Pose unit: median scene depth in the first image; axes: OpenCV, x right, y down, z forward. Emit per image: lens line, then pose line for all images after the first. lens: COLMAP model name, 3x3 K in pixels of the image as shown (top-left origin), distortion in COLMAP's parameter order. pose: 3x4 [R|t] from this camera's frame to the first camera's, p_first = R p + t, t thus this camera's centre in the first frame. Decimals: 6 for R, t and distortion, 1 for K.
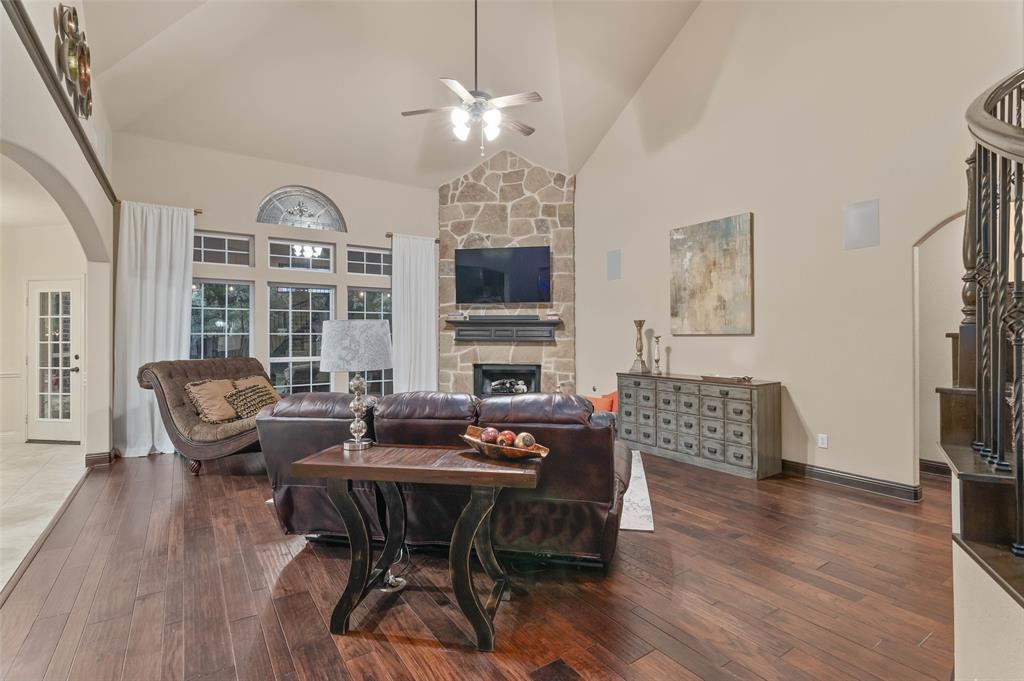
lens RADIAL K [[484.3, 0, 509.4], [0, 484.3, 330.2], [0, 0, 1]] dist [-0.000446, -0.002239]
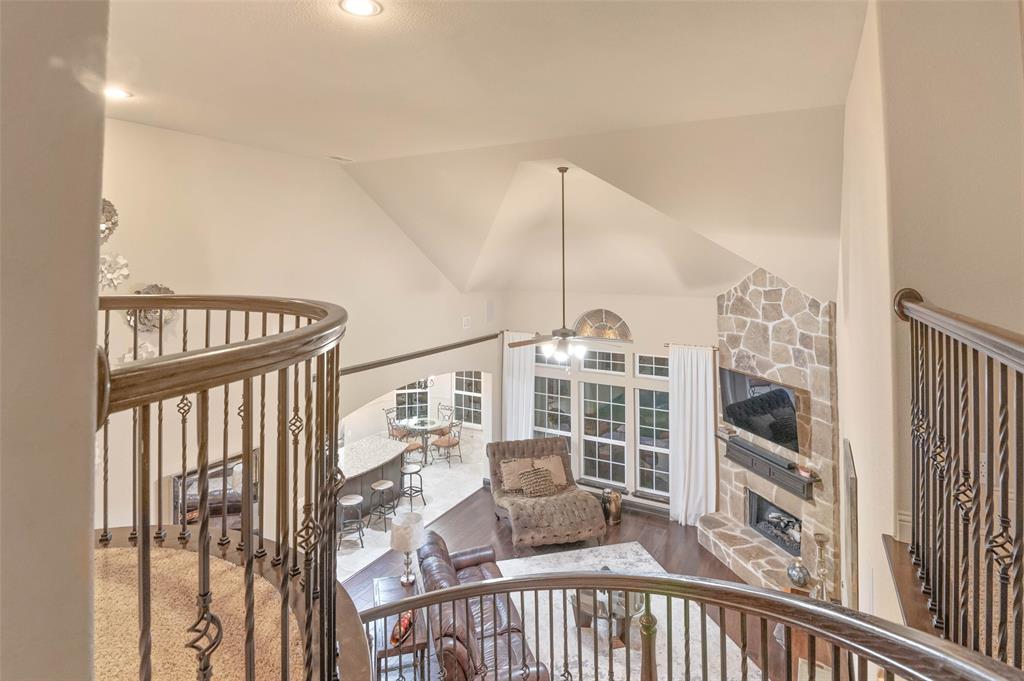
lens RADIAL K [[530.2, 0, 513.1], [0, 530.2, 229.1], [0, 0, 1]] dist [-0.027846, 0.000117]
pose [[0.456332, -0.047054, -0.888564, 0.679217], [0.008635, 0.998788, -0.048456, -0.404838], [0.889767, 0.014439, 0.456186, 0.120828]]
